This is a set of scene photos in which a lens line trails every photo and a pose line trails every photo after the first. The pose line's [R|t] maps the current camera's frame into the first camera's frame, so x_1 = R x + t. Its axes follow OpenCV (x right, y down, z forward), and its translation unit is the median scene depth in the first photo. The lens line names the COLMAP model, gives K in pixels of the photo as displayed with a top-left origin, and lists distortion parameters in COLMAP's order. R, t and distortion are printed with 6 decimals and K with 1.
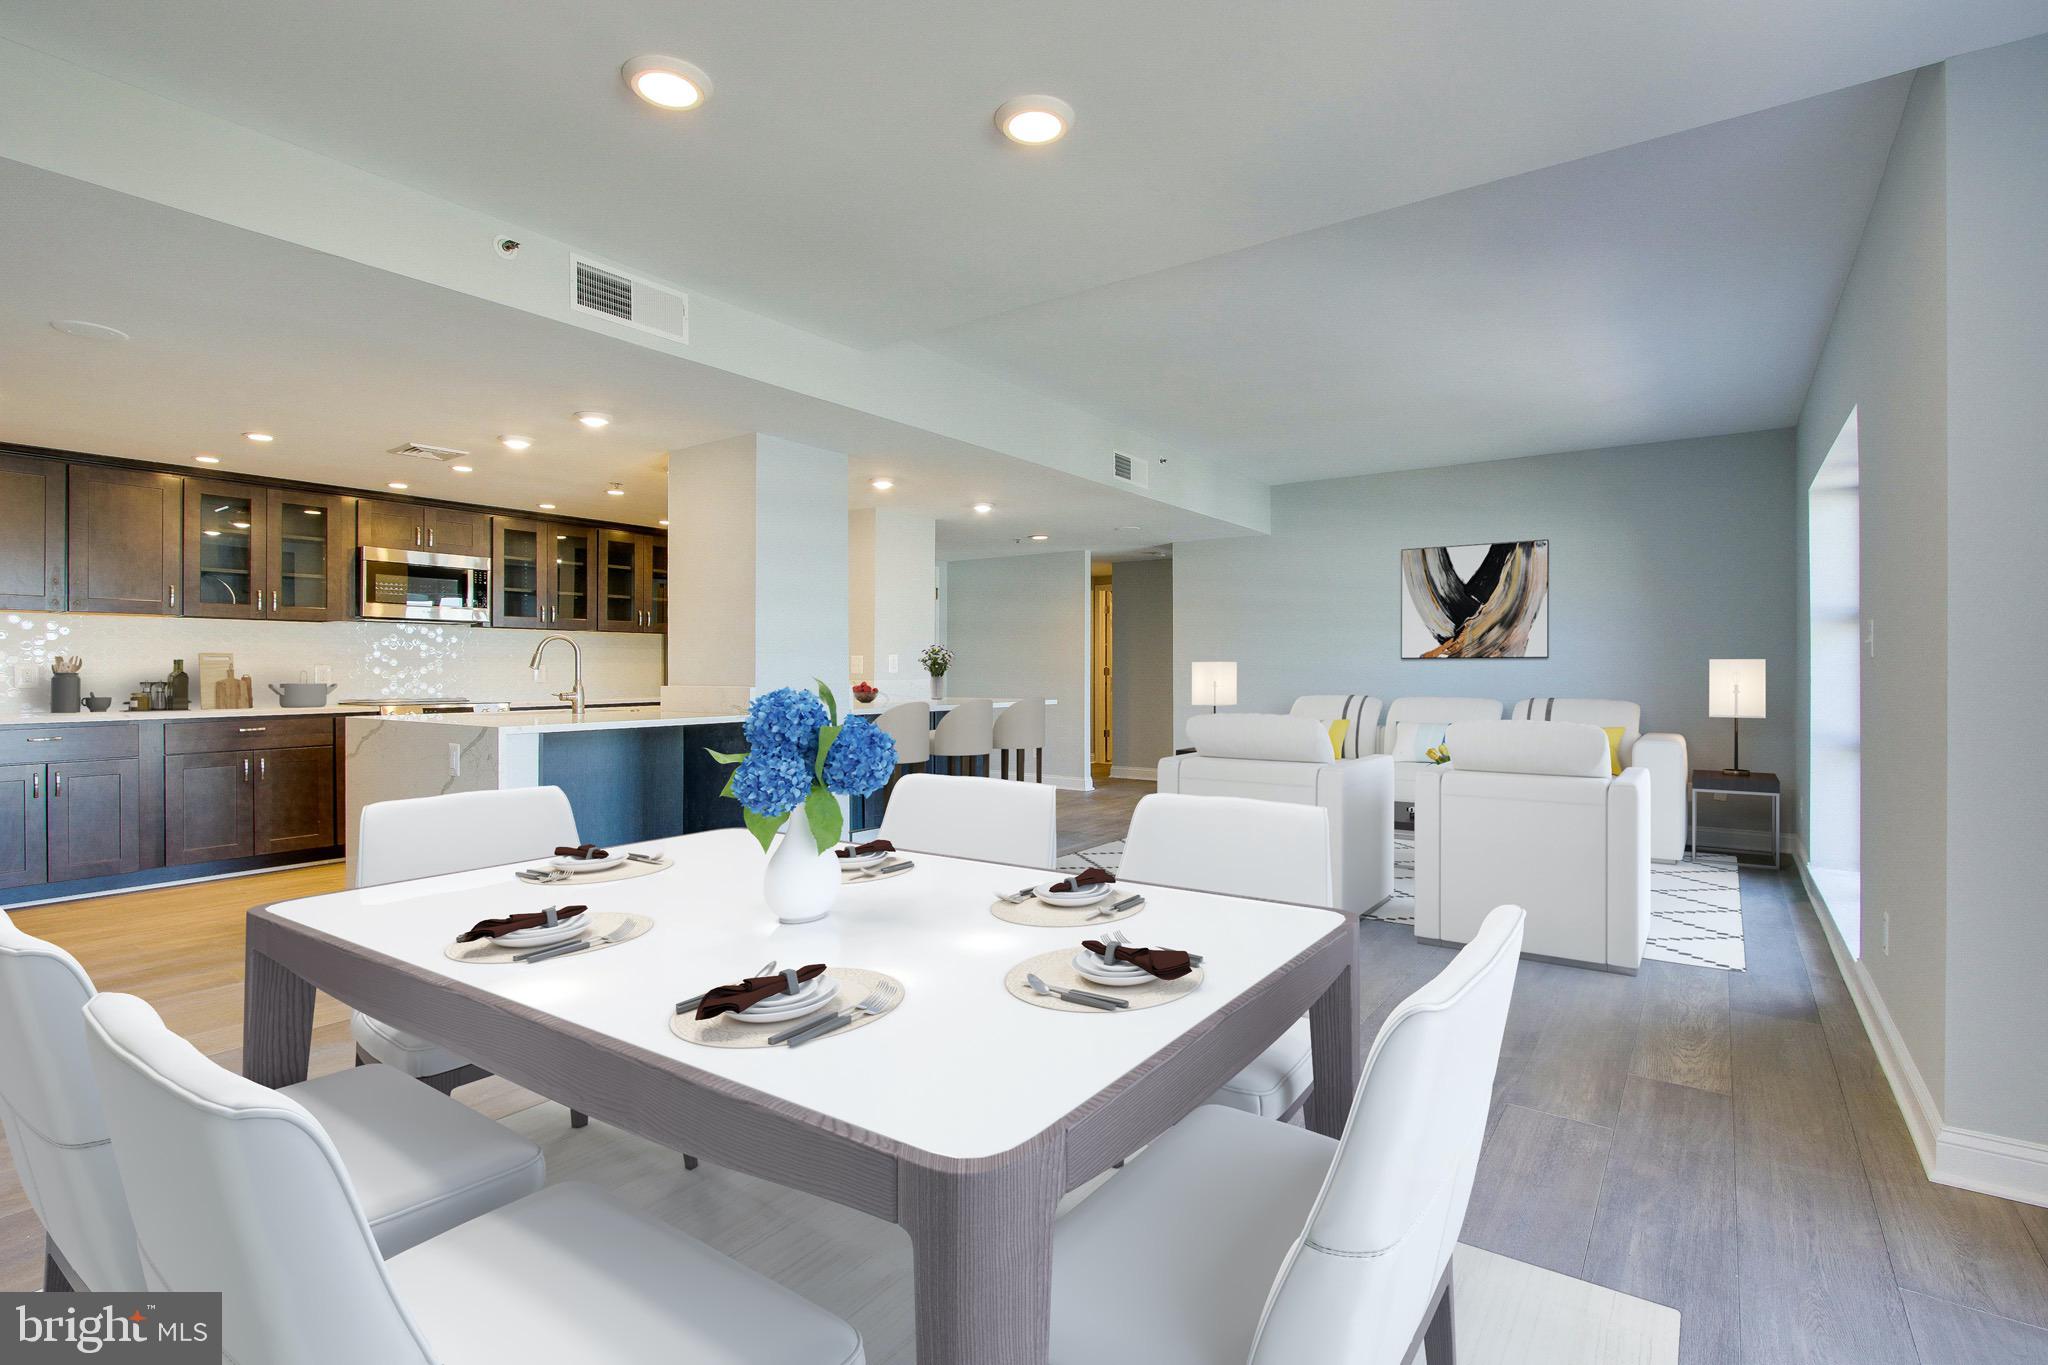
lens RADIAL K [[973.9, 0, 1018.9], [0, 973.9, 650.4], [0, 0, 1]] dist [-0.016938, 0.000870]
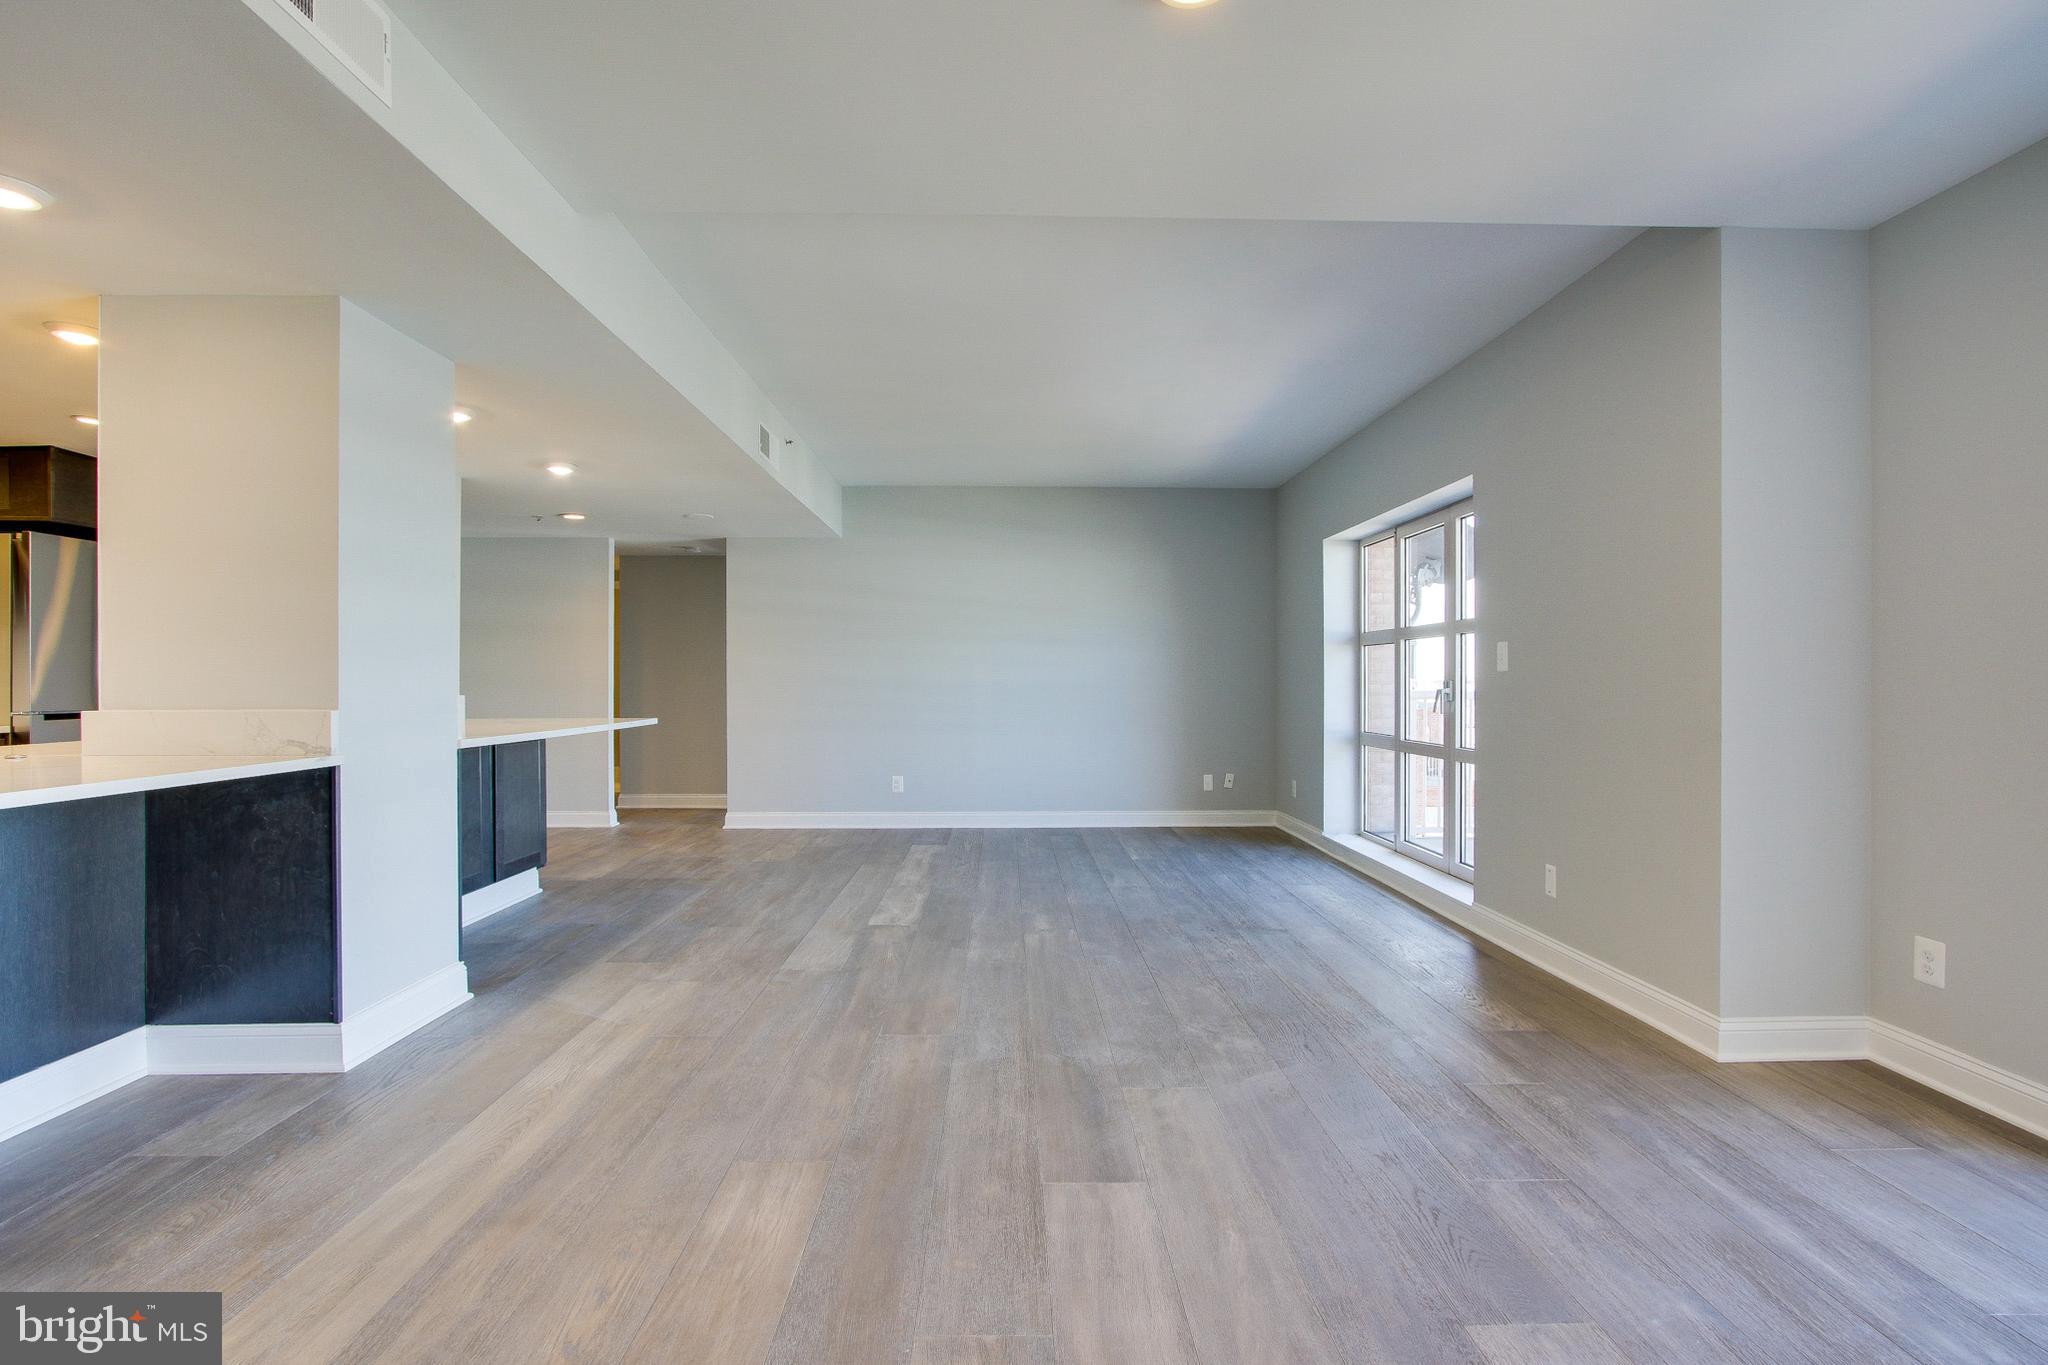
lens RADIAL K [[973.9, 0, 1018.9], [0, 973.9, 650.4], [0, 0, 1]] dist [-0.016938, 0.000870]
pose [[0.791733, 0.016085, 0.610656, -0.233101], [-0.008387, 0.999845, -0.015462, 0.004528], [-0.610810, 0.007120, 0.791745, 0.192977]]
